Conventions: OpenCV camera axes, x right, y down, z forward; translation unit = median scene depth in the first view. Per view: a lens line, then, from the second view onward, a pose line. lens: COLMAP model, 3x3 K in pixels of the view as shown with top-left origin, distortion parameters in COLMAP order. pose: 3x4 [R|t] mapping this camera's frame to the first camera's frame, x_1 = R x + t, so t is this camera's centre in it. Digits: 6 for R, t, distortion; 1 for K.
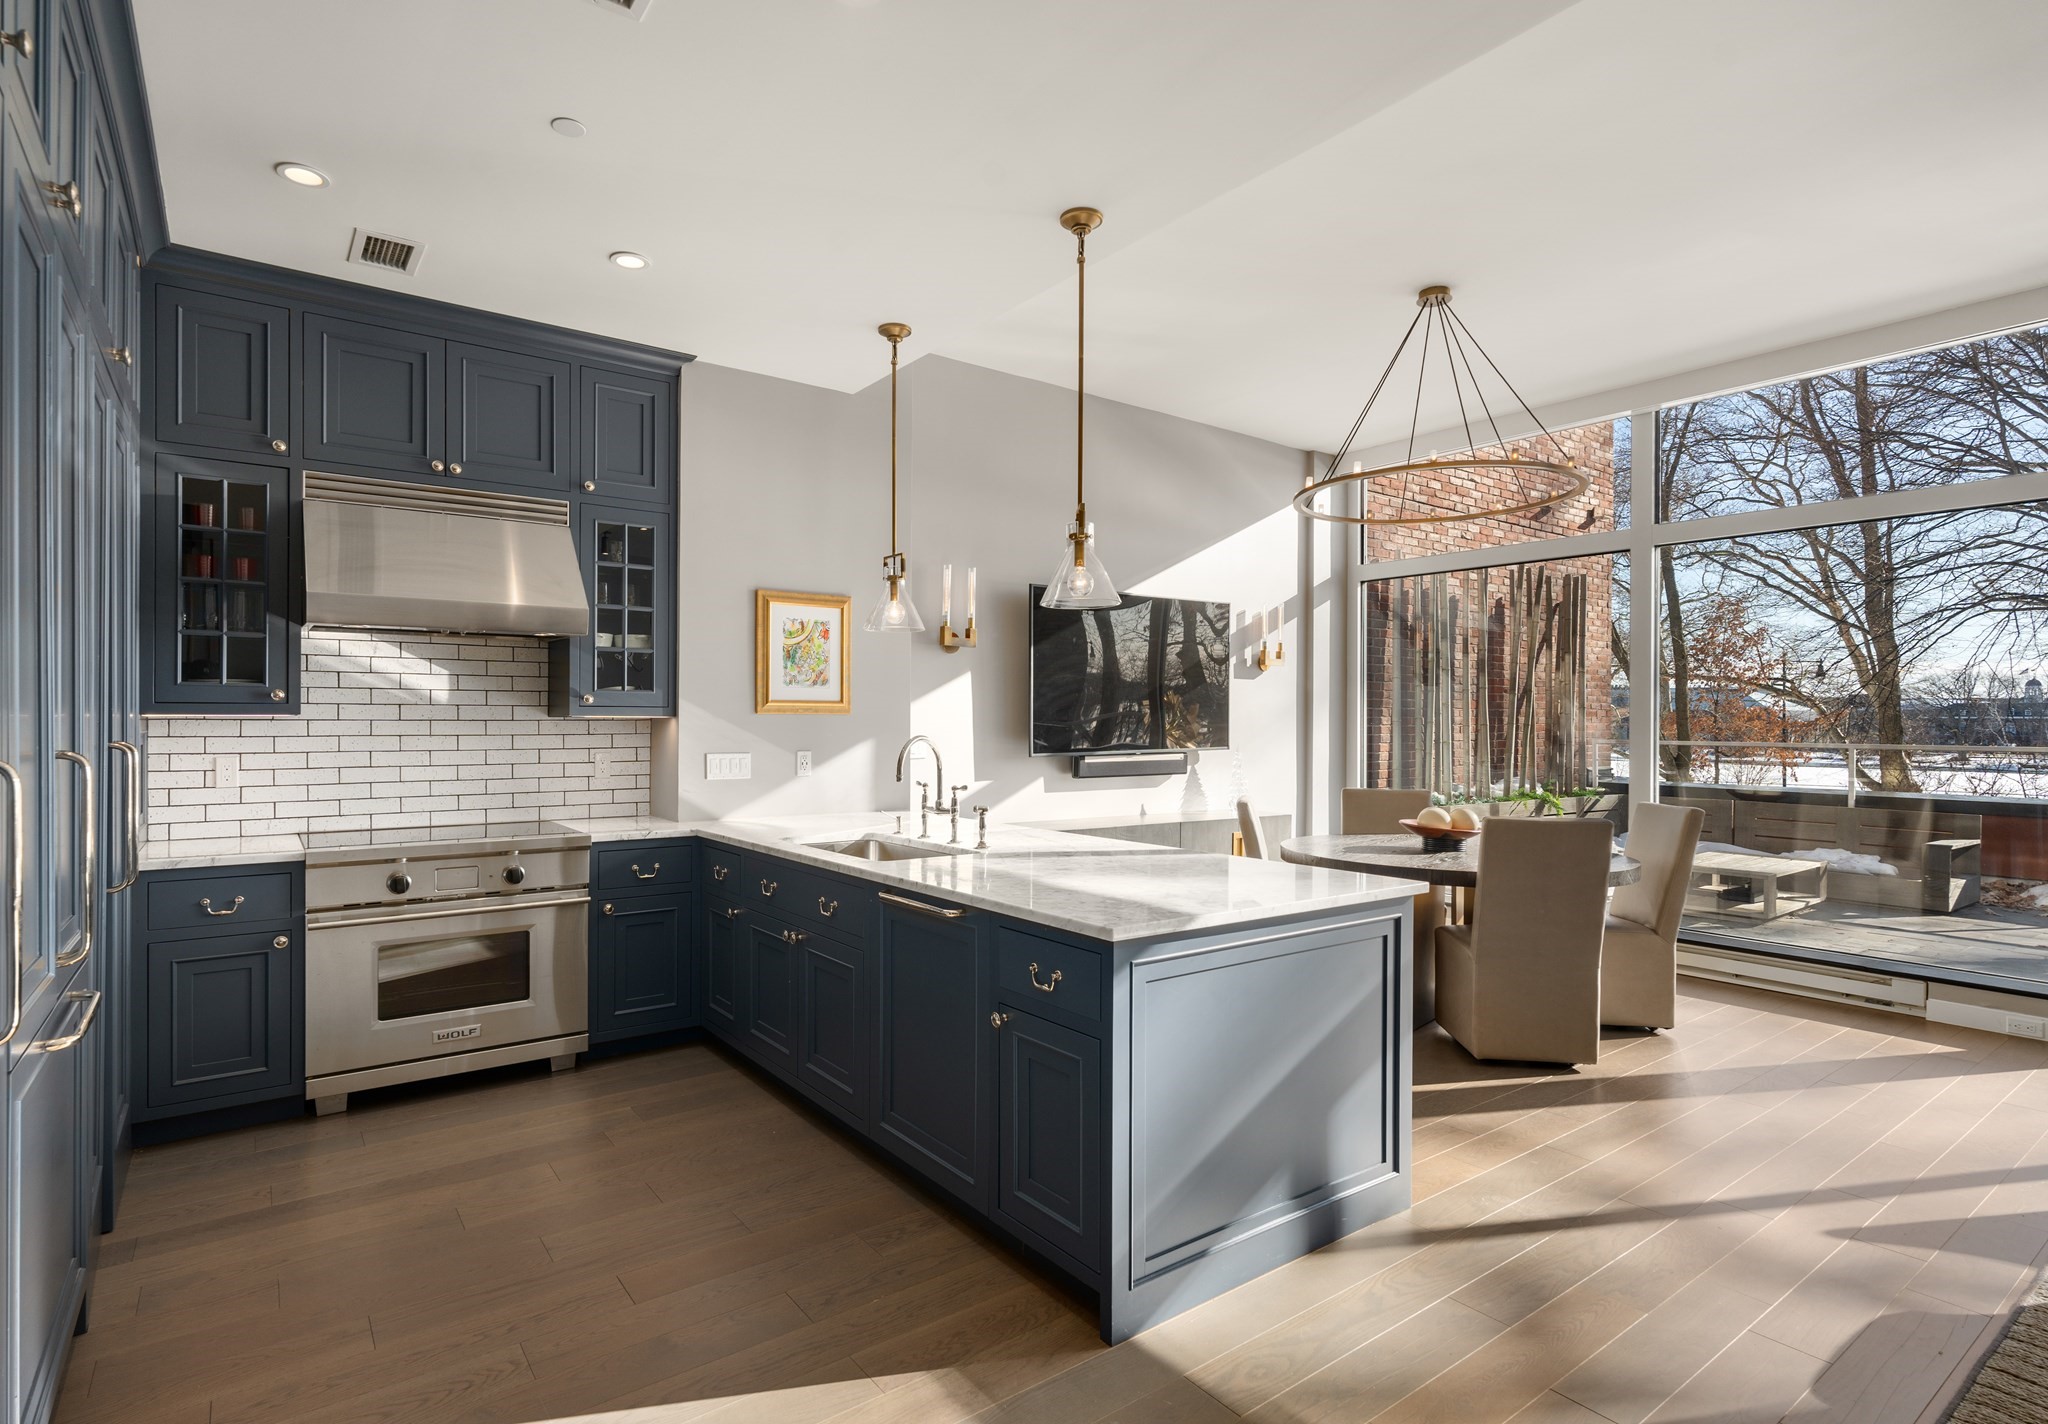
lens RADIAL K [[1022.8, 0, 979.2], [0, 1022.8, 718.9], [0, 0, 1]] dist [-0.002277, 0.000452]
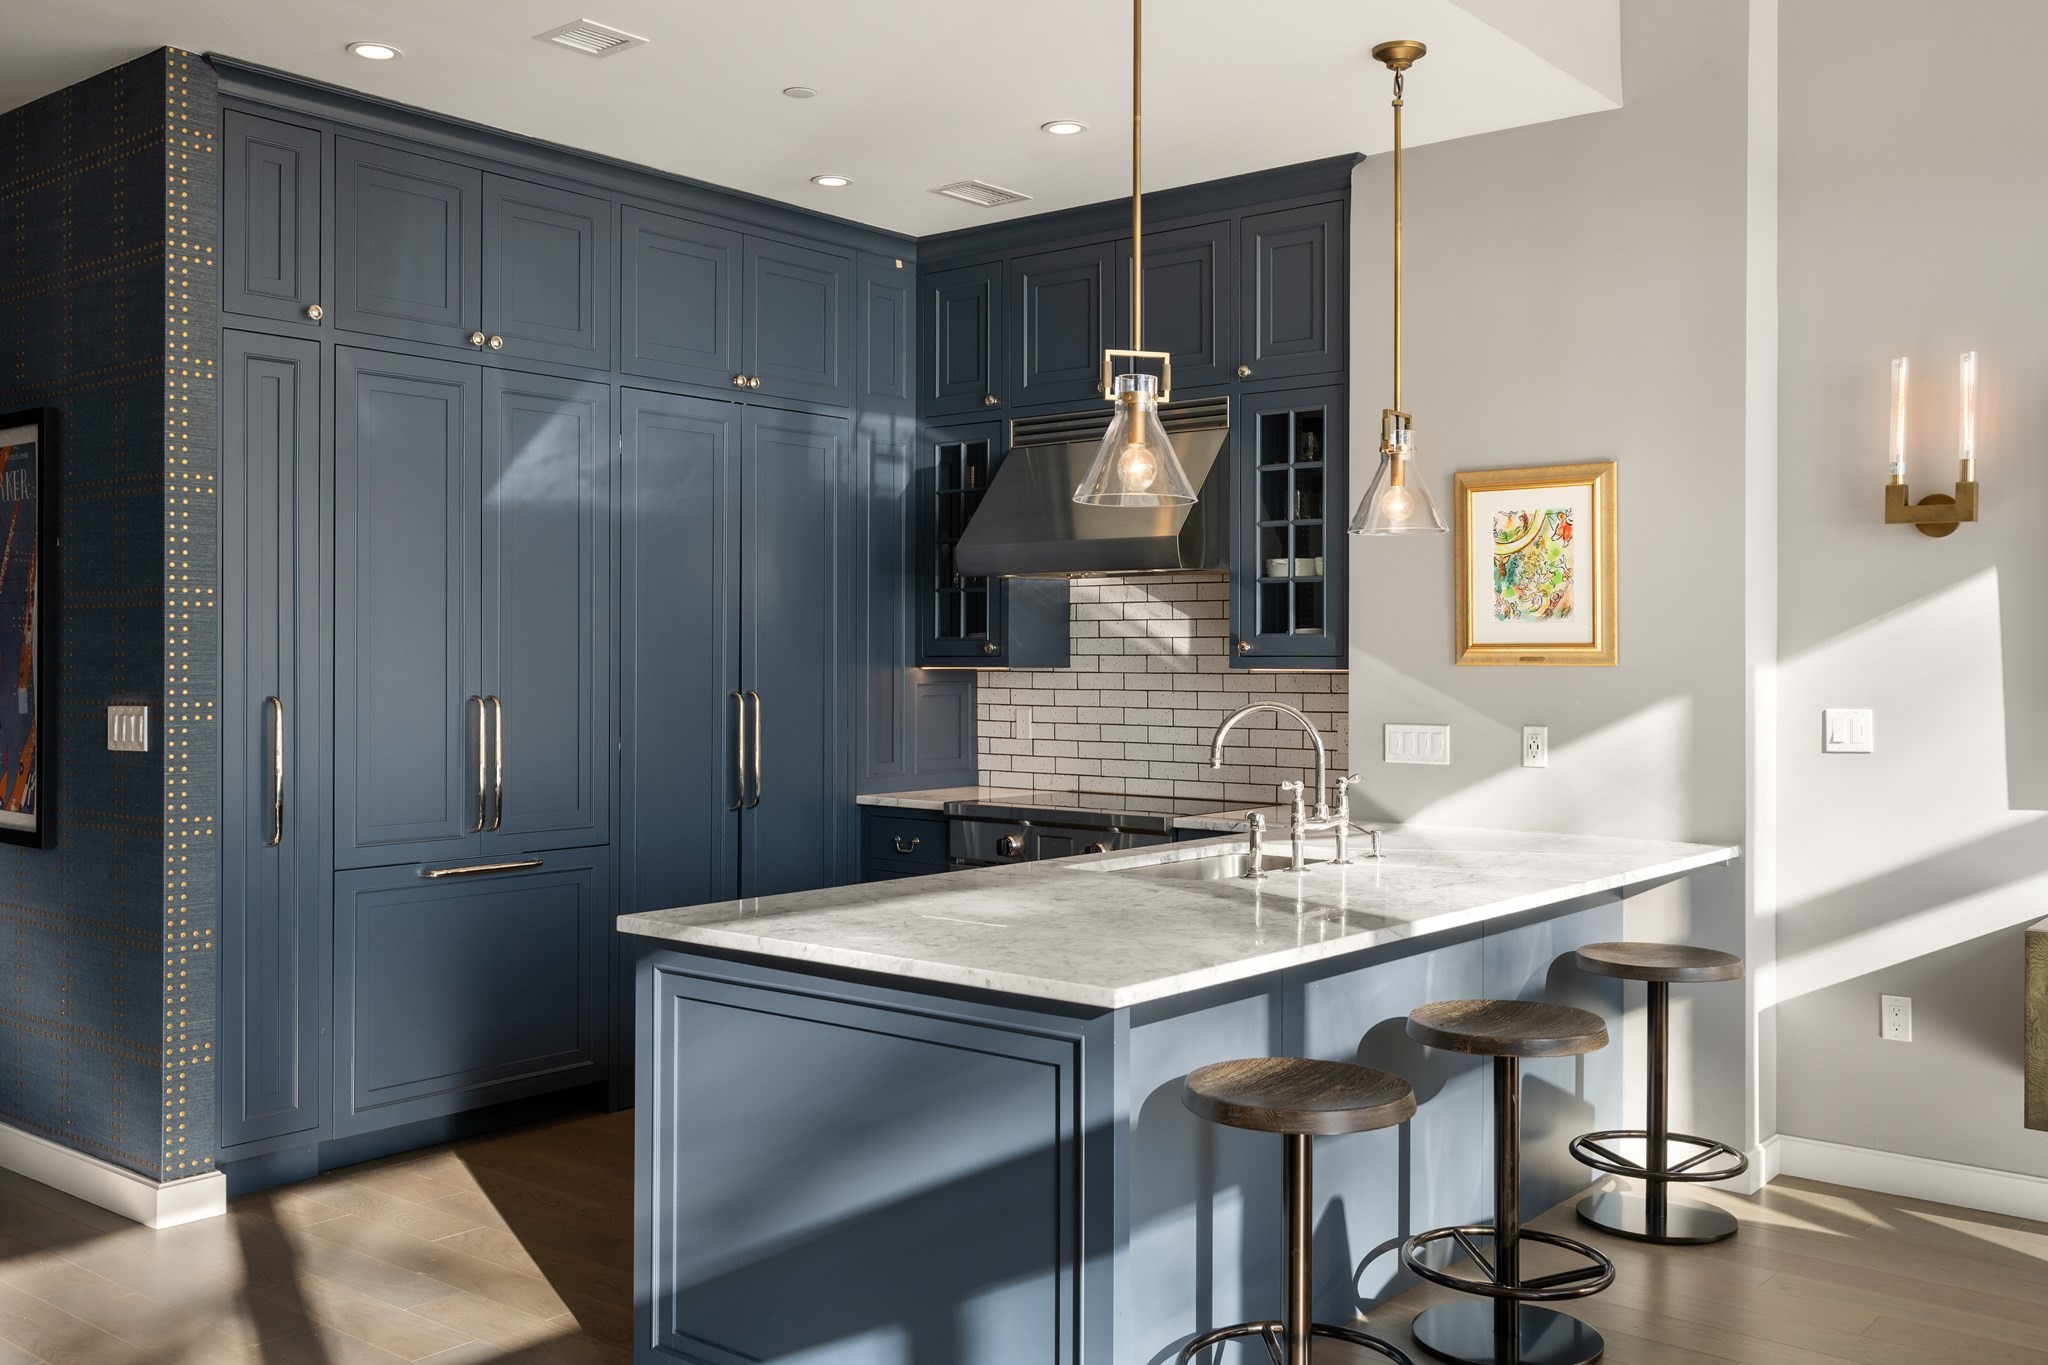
lens RADIAL K [[1837.3, 0, 1029.4], [0, 1837.3, 645.9], [0, 0, 1]] dist [0.016898, 0.000283]
pose [[0.263486, -0.009291, -0.964618, 0.836299], [-0.000078, 0.999953, -0.009653, -0.006035], [0.964663, 0.002619, 0.263473, 0.436108]]
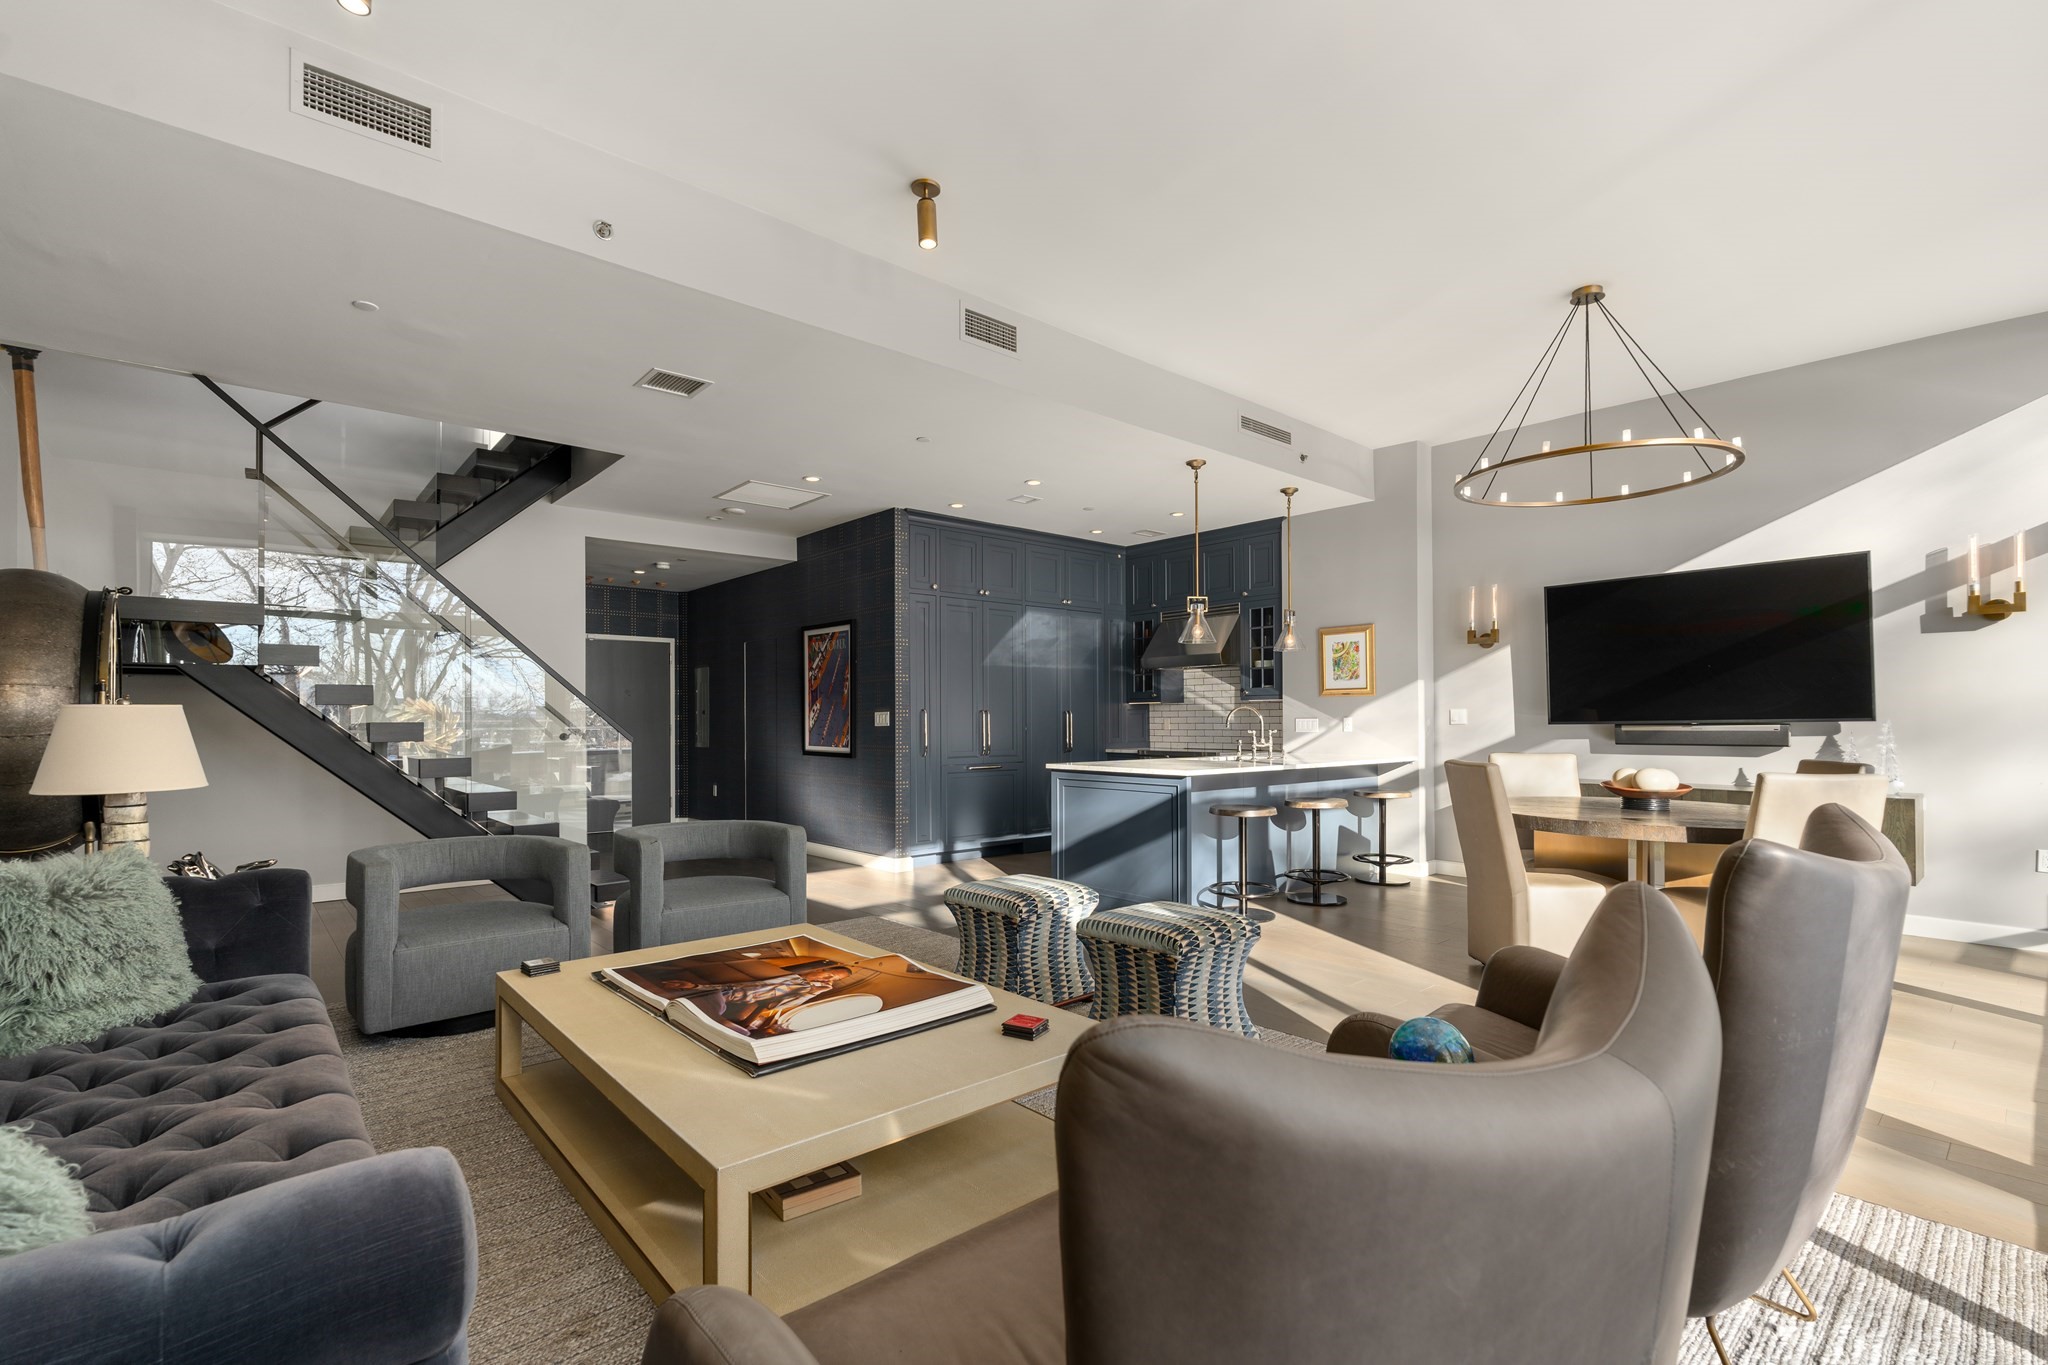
lens RADIAL K [[907.4, 0, 1030.8], [0, 907.4, 695.8], [0, 0, 1]] dist [-0.003579, 0.000711]
pose [[0.110040, -0.030548, -0.993458, 1.343331], [0.006750, 0.999528, -0.029987, 0.038748], [0.993904, -0.003406, 0.110195, 0.308557]]
